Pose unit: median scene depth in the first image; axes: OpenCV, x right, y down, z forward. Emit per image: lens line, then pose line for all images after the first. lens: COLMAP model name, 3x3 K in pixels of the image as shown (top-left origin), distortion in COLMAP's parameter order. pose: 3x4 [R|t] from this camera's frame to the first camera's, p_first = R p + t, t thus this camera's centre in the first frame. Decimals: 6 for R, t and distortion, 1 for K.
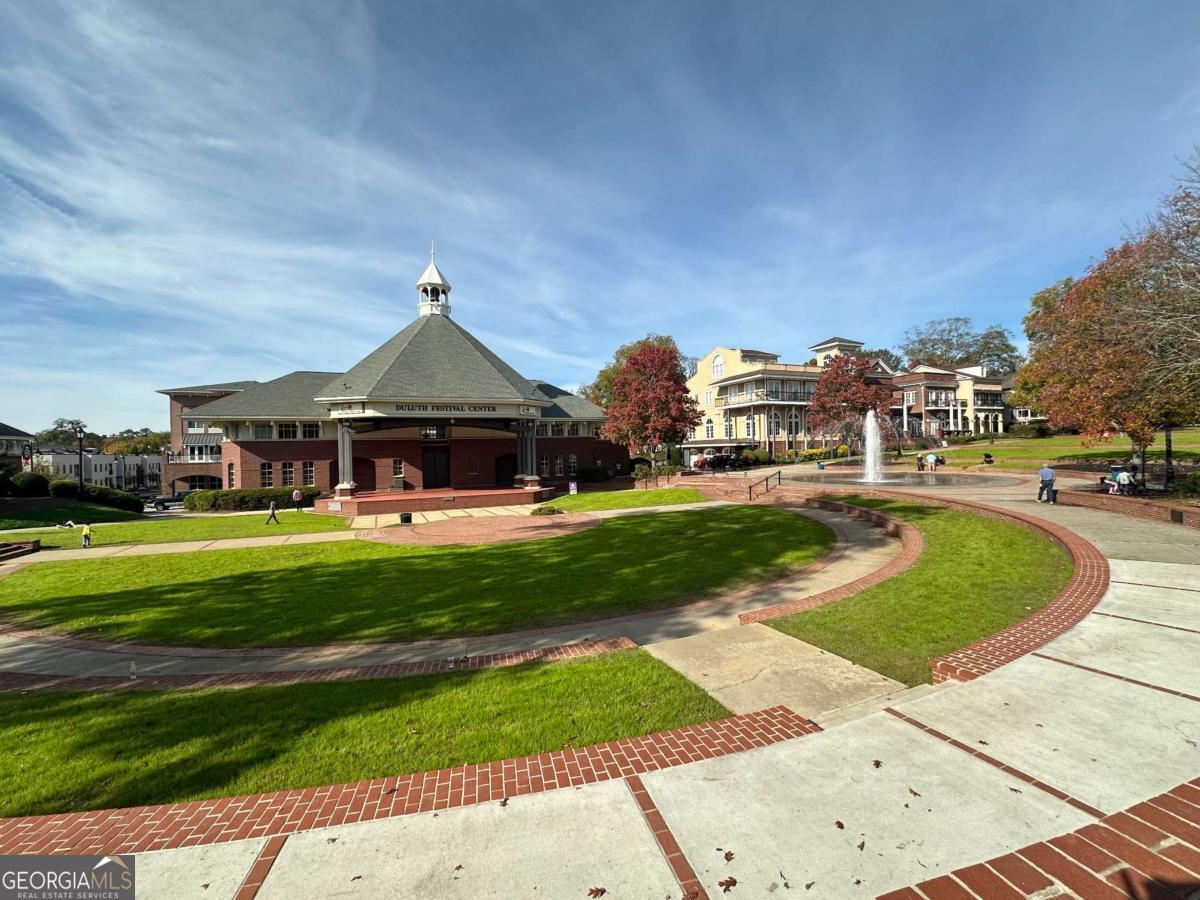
lens RADIAL K [[496.8, 0, 598.2], [0, 496.8, 460.7], [0, 0, 1]] dist [-0.003517, 0.000000]
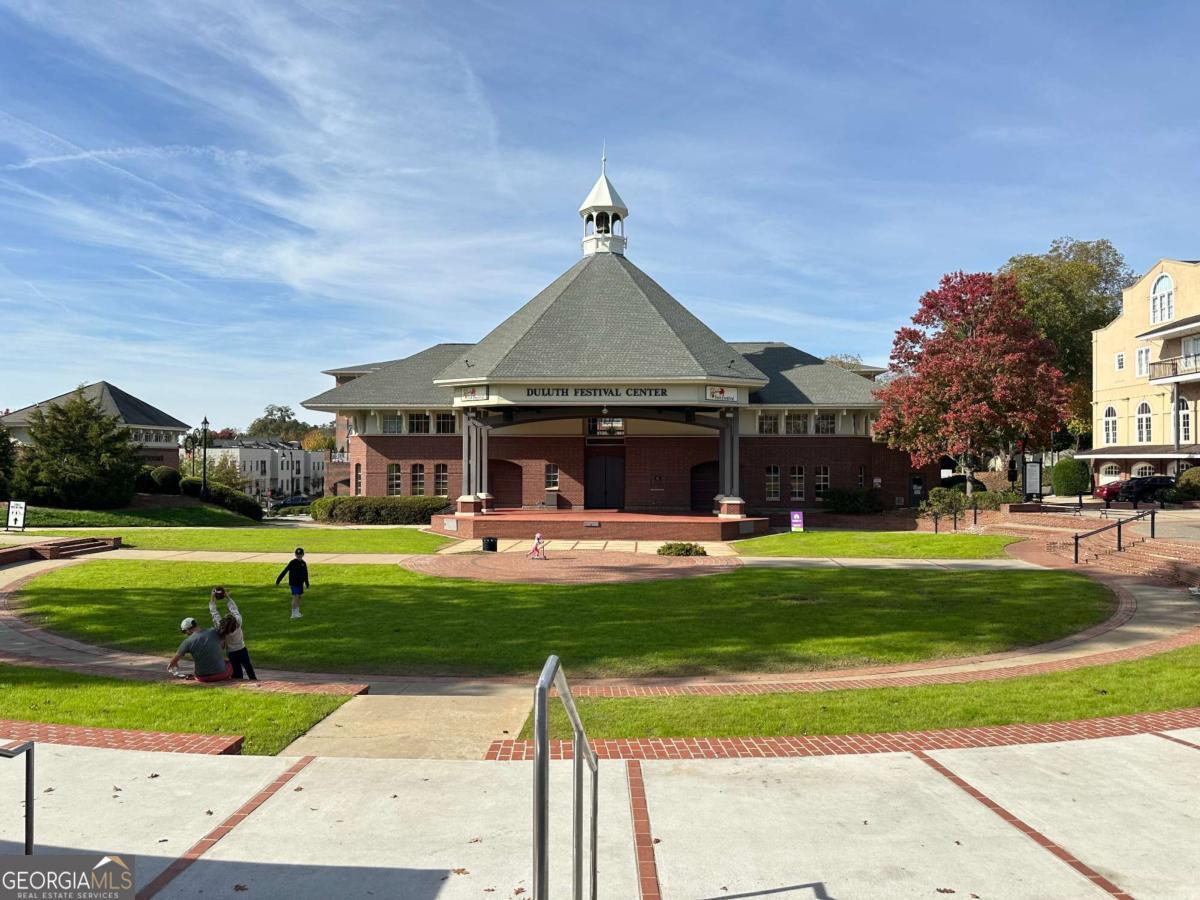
lens RADIAL K [[837.5, 0, 600.0], [0, 837.5, 444.4], [0, 0, 1]] dist [0.036595, -0.037441]
pose [[0.888654, 0.018337, -0.458212, 0.145452], [-0.033992, 0.999085, -0.025941, -0.002309], [0.457317, 0.038628, 0.888464, -0.009321]]
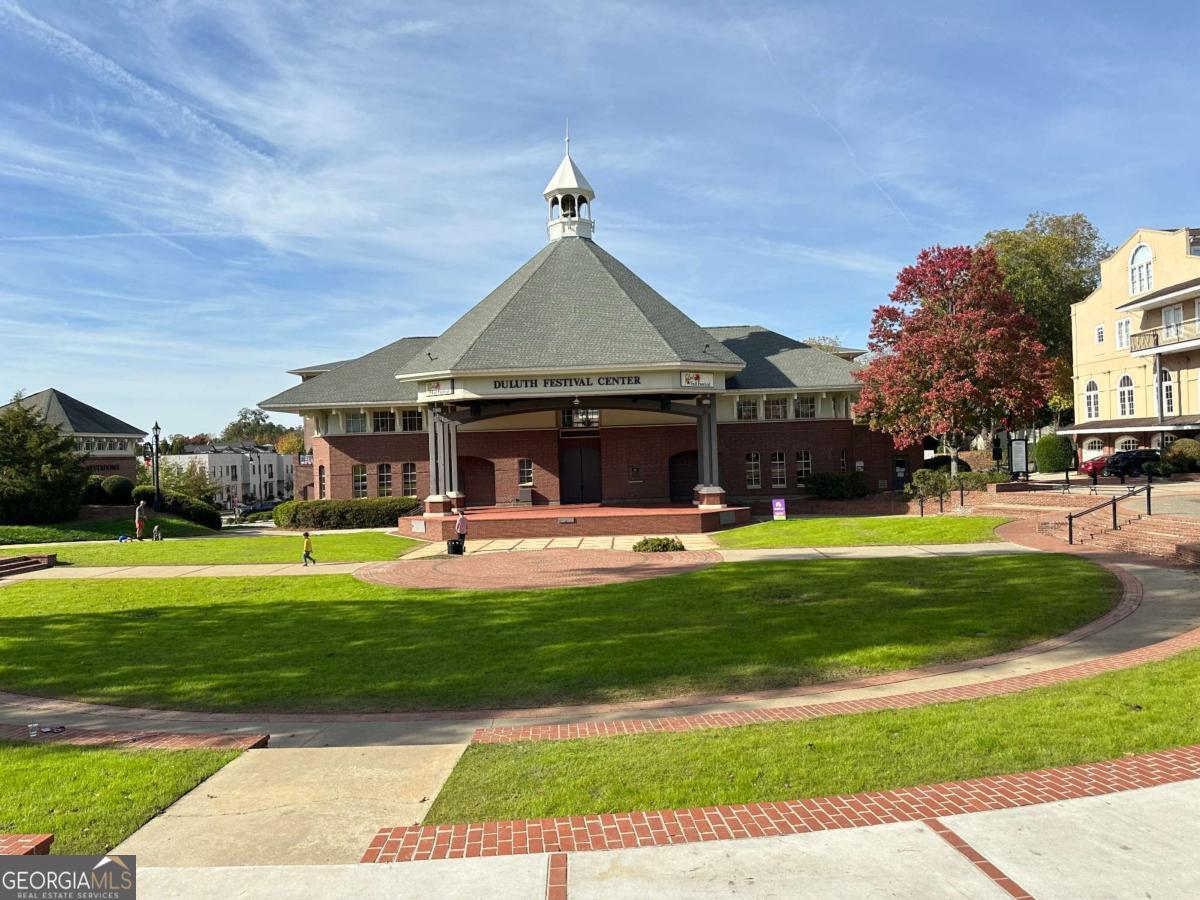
lens RADIAL K [[837.5, 0, 606.8], [0, 837.5, 442.1], [0, 0, 1]] dist [0.036595, -0.037441]
pose [[0.901319, -0.009700, -0.433047, 0.139359], [0.001217, 0.999802, -0.019862, -0.002888], [0.433154, 0.017375, 0.901152, 0.022667]]
